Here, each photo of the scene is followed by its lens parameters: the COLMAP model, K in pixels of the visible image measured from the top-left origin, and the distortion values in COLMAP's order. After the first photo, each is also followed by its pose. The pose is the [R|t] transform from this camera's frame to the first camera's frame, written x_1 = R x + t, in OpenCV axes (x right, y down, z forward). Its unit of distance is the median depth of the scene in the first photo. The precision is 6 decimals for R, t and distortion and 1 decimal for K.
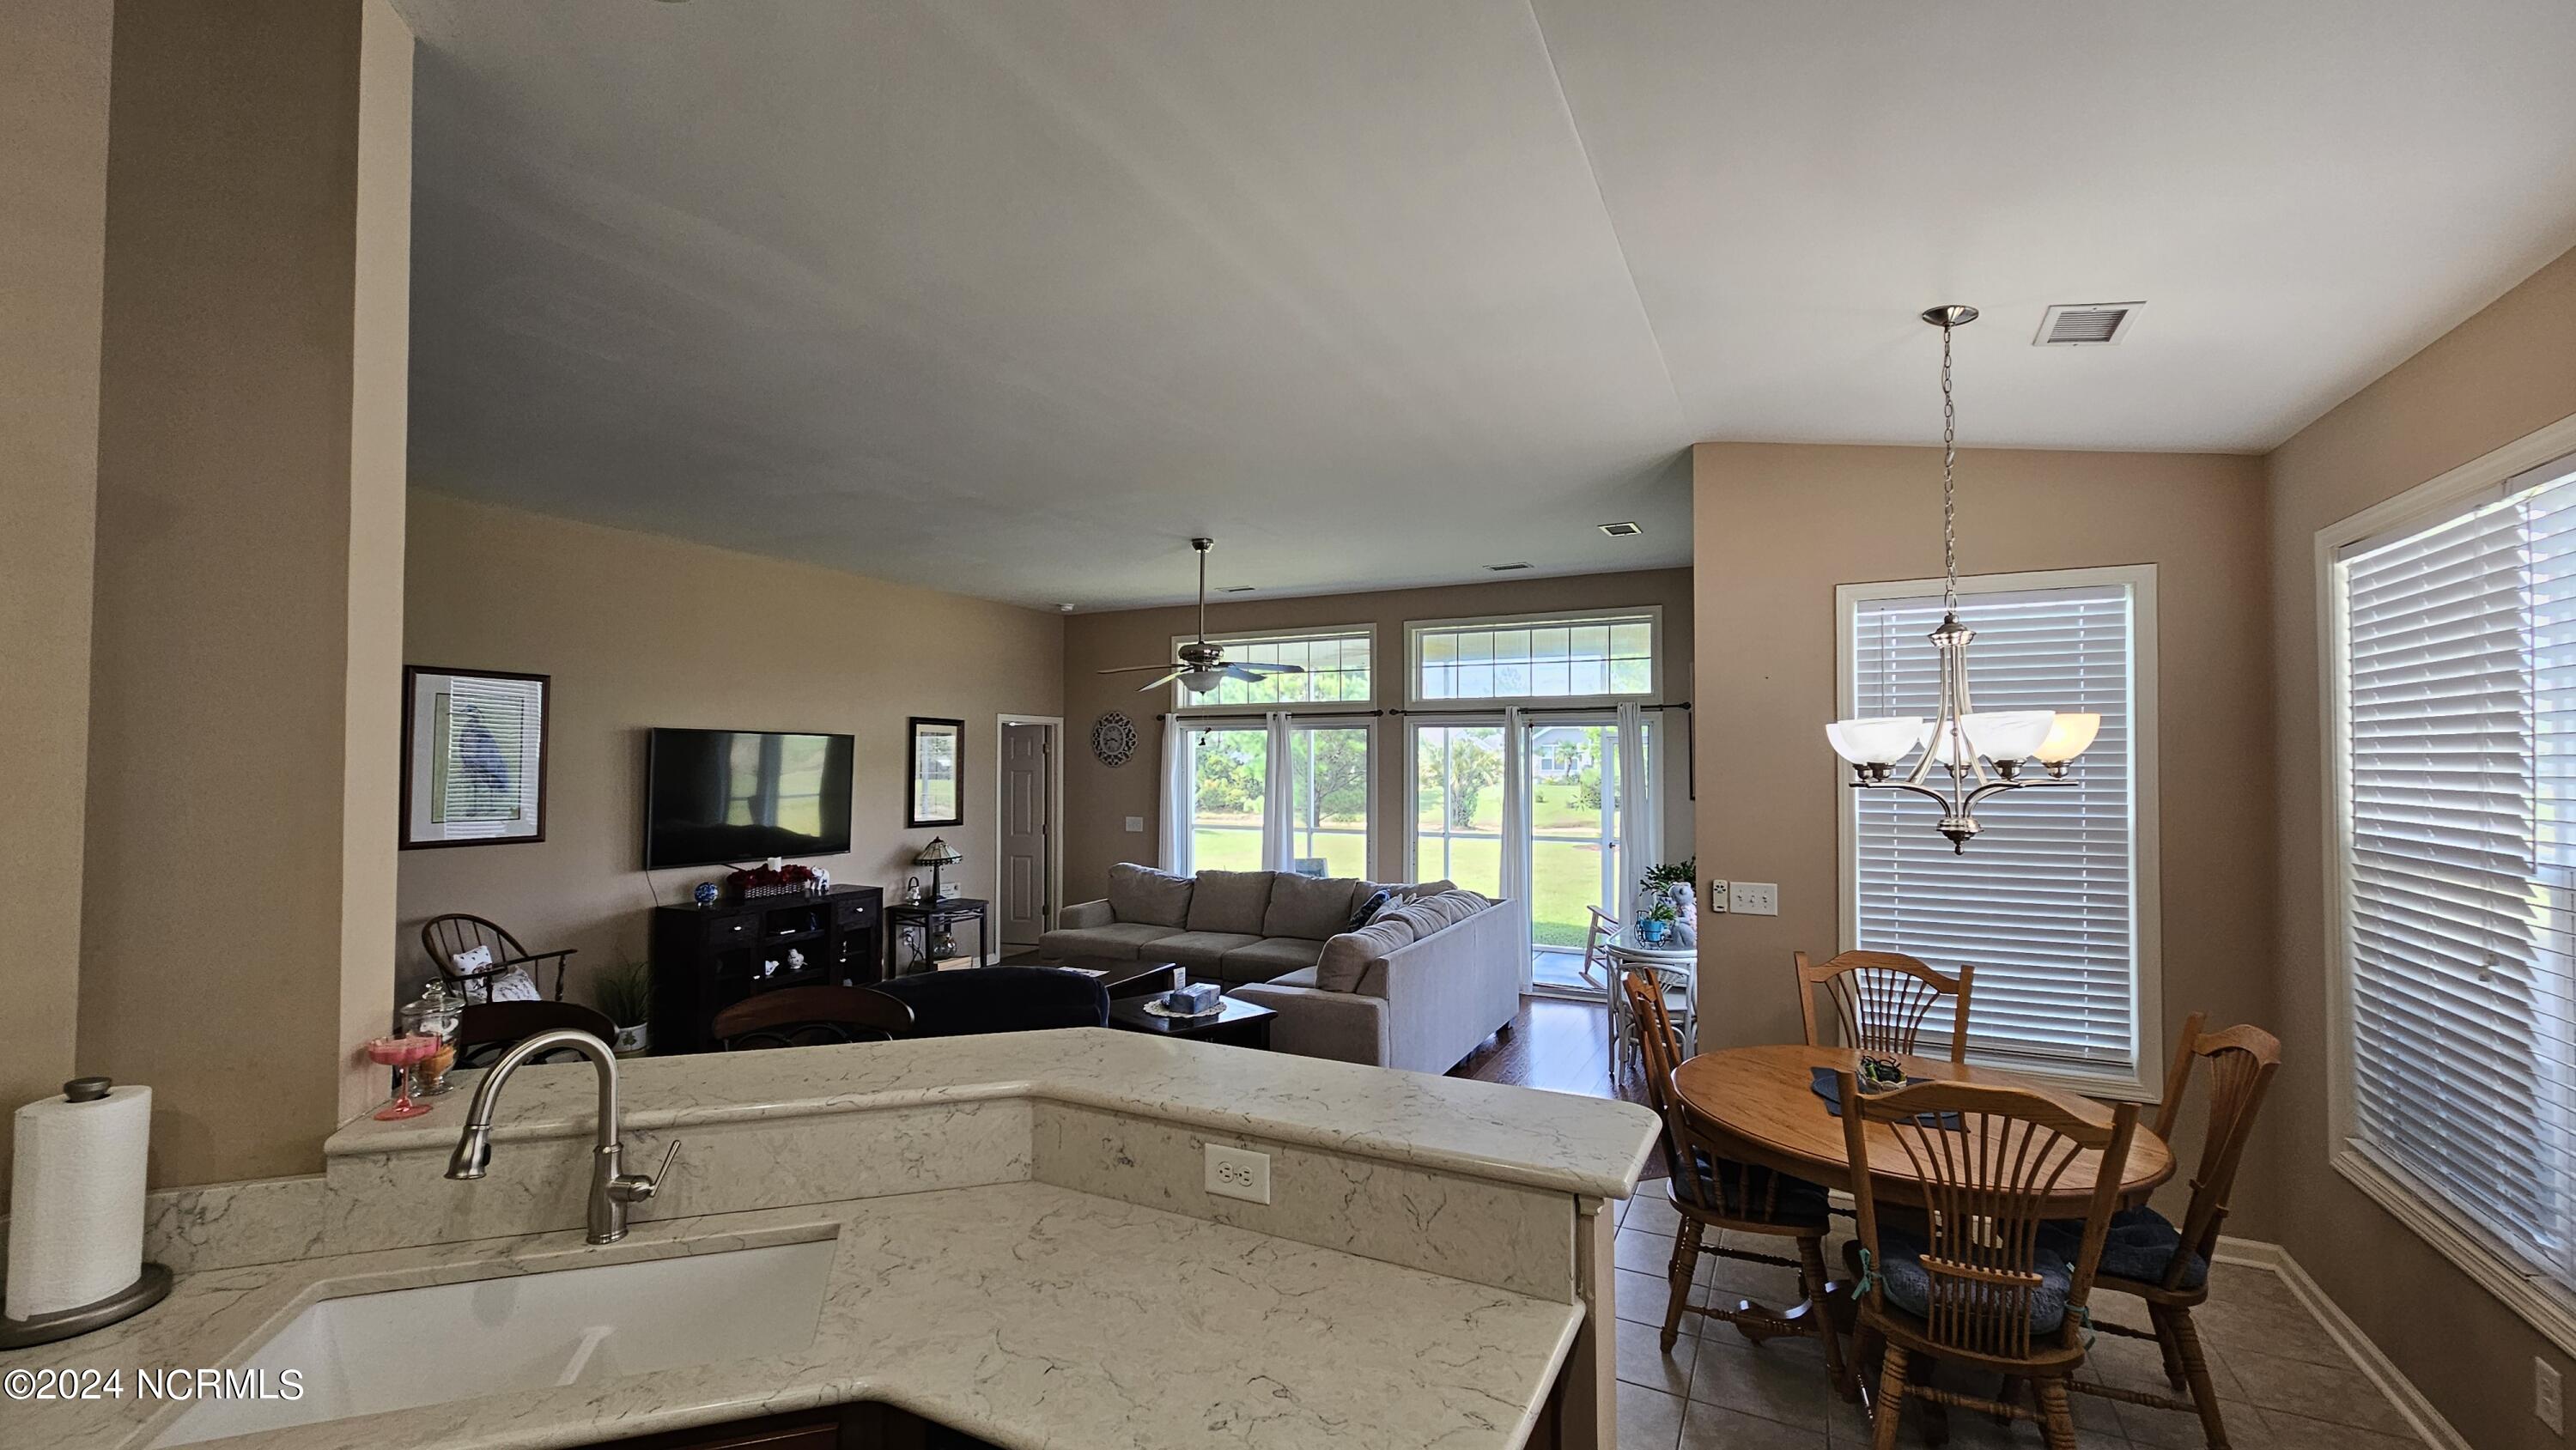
lens RADIAL K [[1057.2, 0, 1272.7], [0, 1057.2, 728.1], [0, 0, 1]] dist [-0.000006, -0.000308]
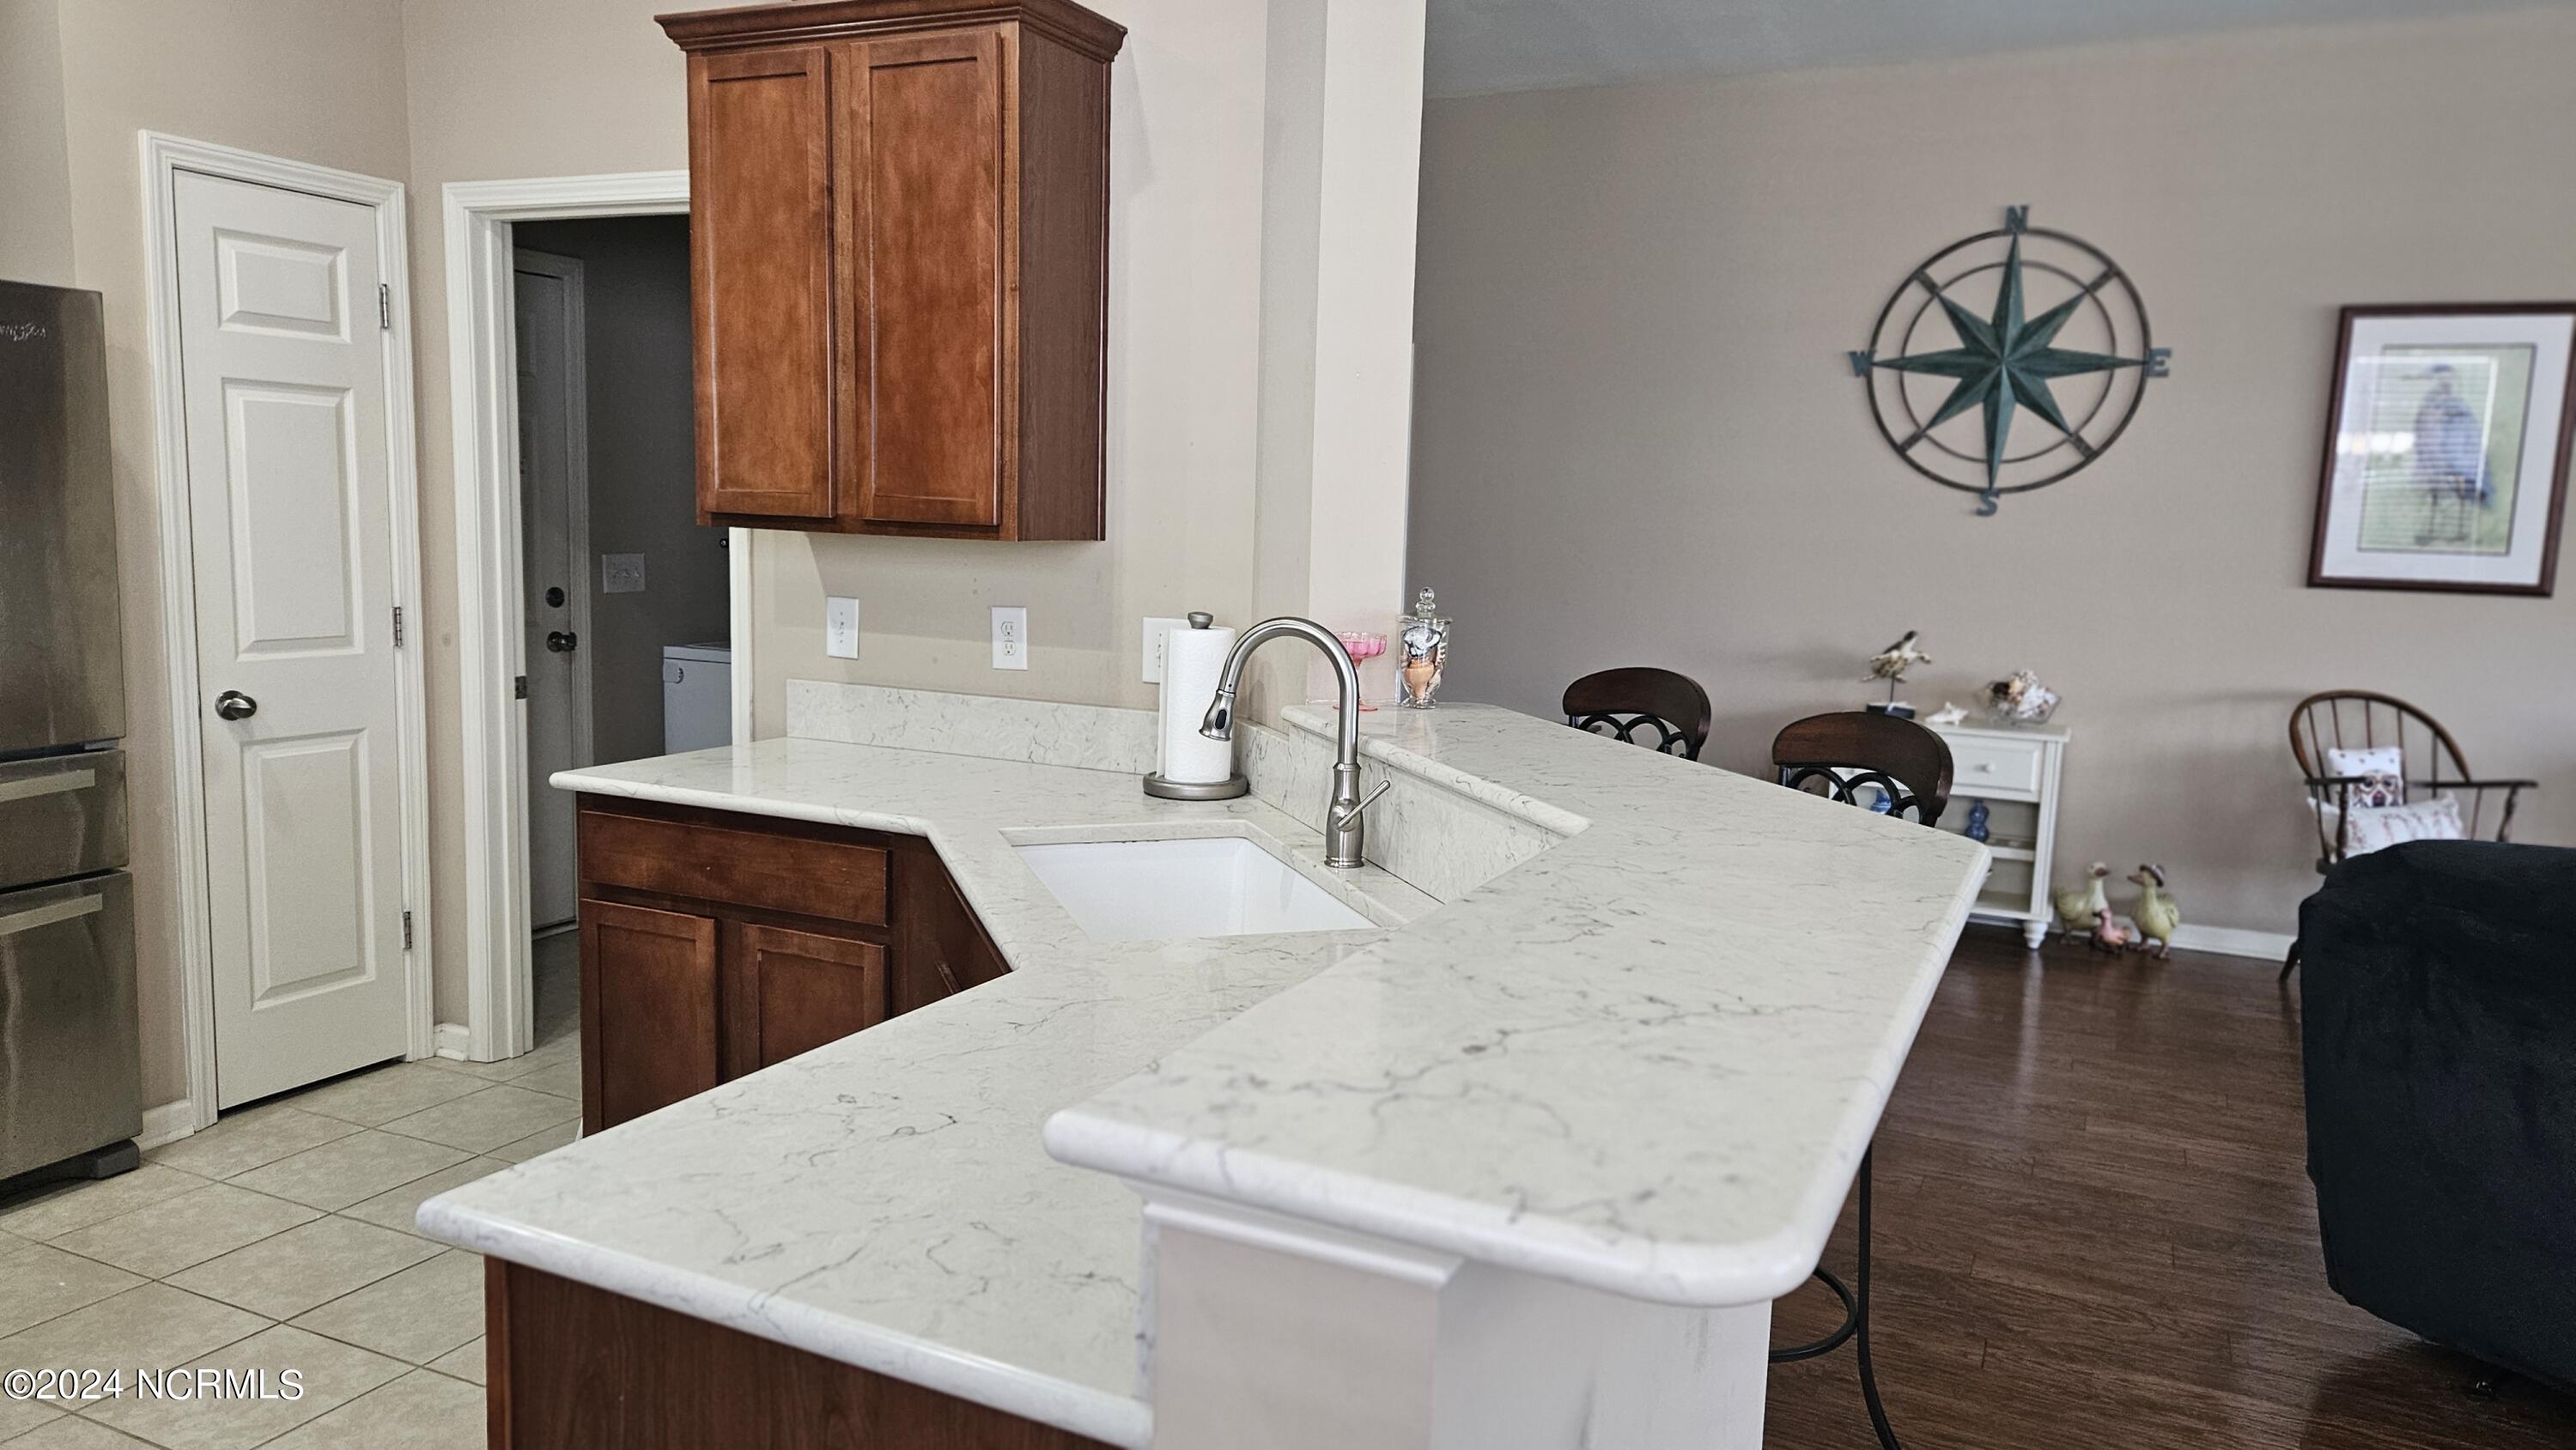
lens RADIAL K [[1724.9, 0, 1308.5], [0, 1724.9, 730.5], [0, 0, 1]] dist [0.072200, -0.045715]
pose [[0.037918, 0.127284, -0.991141, 0.212798], [-0.001112, 0.991859, 0.127334, 0.048887], [0.999280, -0.003727, 0.037751, 0.243710]]
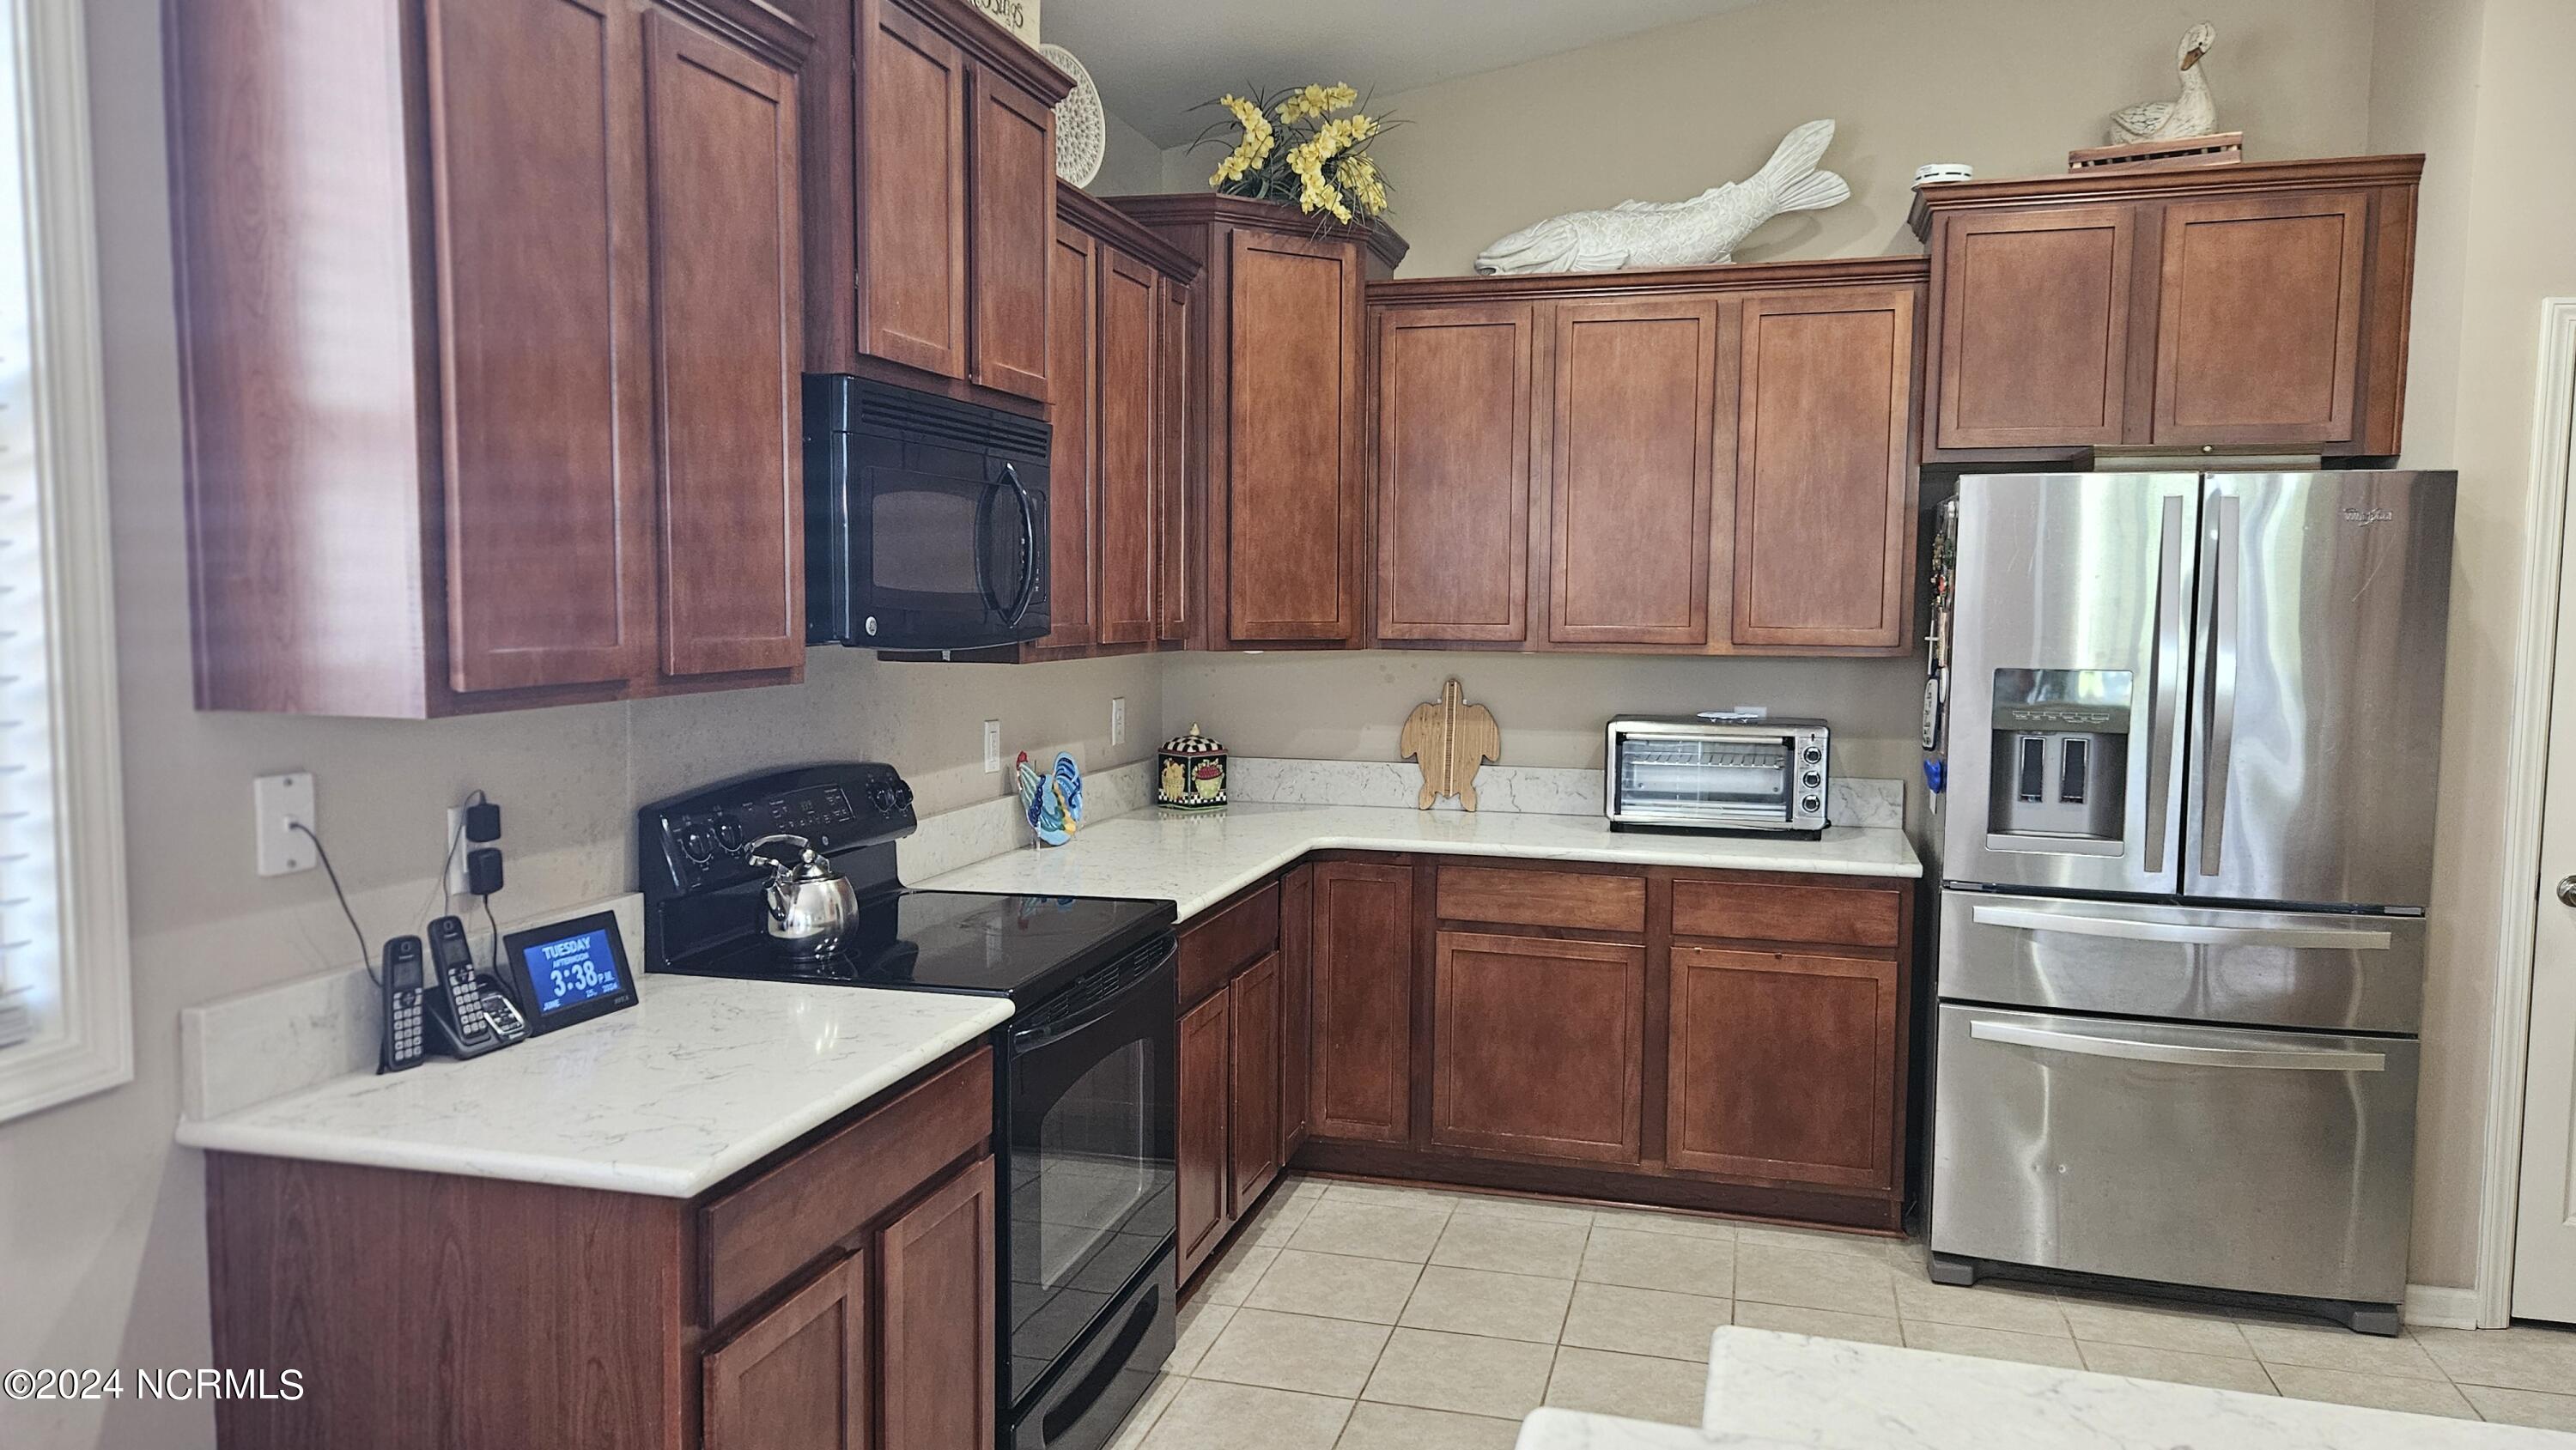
lens RADIAL K [[1724.9, 0, 1301.1], [0, 1724.9, 723.5], [0, 0, 1]] dist [0.072200, -0.045715]
pose [[-0.977301, 0.006466, -0.211756, 0.120030], [-0.003519, 0.998901, 0.046742, 0.040116], [0.211825, 0.046426, -0.976204, 0.351940]]
